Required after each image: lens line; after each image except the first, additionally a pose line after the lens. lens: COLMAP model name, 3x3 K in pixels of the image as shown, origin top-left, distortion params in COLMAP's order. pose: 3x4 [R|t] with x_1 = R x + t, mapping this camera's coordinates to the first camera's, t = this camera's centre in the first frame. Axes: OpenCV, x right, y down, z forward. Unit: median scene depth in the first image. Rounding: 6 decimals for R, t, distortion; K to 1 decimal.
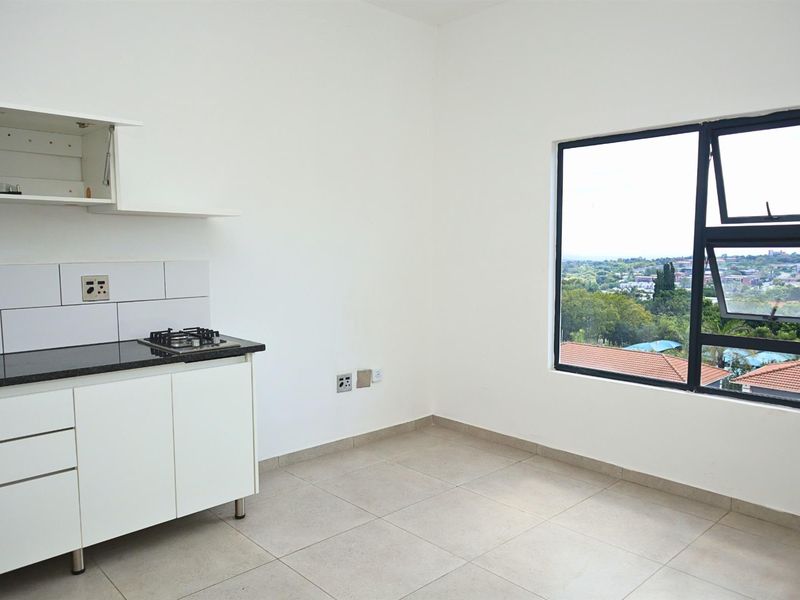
lens RADIAL K [[604.0, 0, 400.0], [0, 604.0, 300.0], [0, 0, 1]] dist [-0.002582, -0.004438]
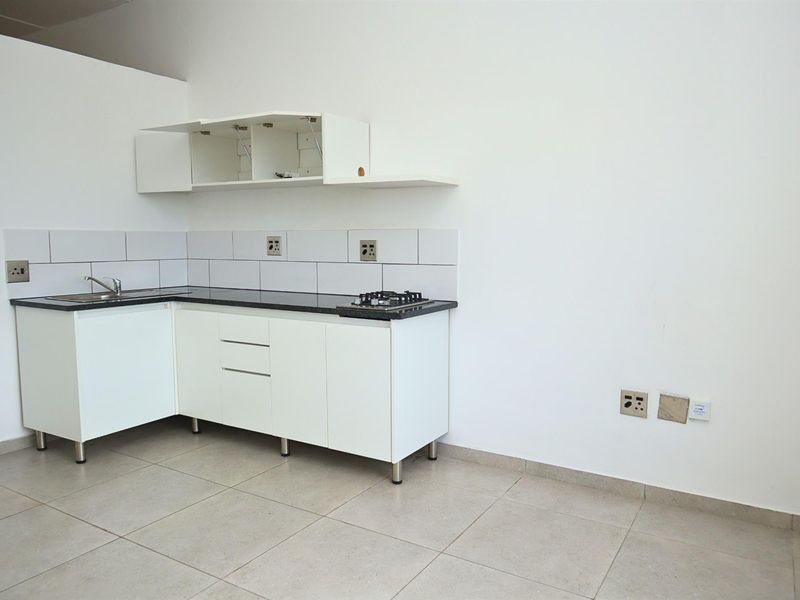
lens RADIAL K [[604.0, 0, 400.0], [0, 604.0, 300.0], [0, 0, 1]] dist [-0.002582, -0.004438]
pose [[0.262548, 0.106825, -0.958987, 0.681879], [-0.082224, 0.992715, 0.088071, -0.032445], [0.961409, 0.055729, 0.269419, 0.726355]]
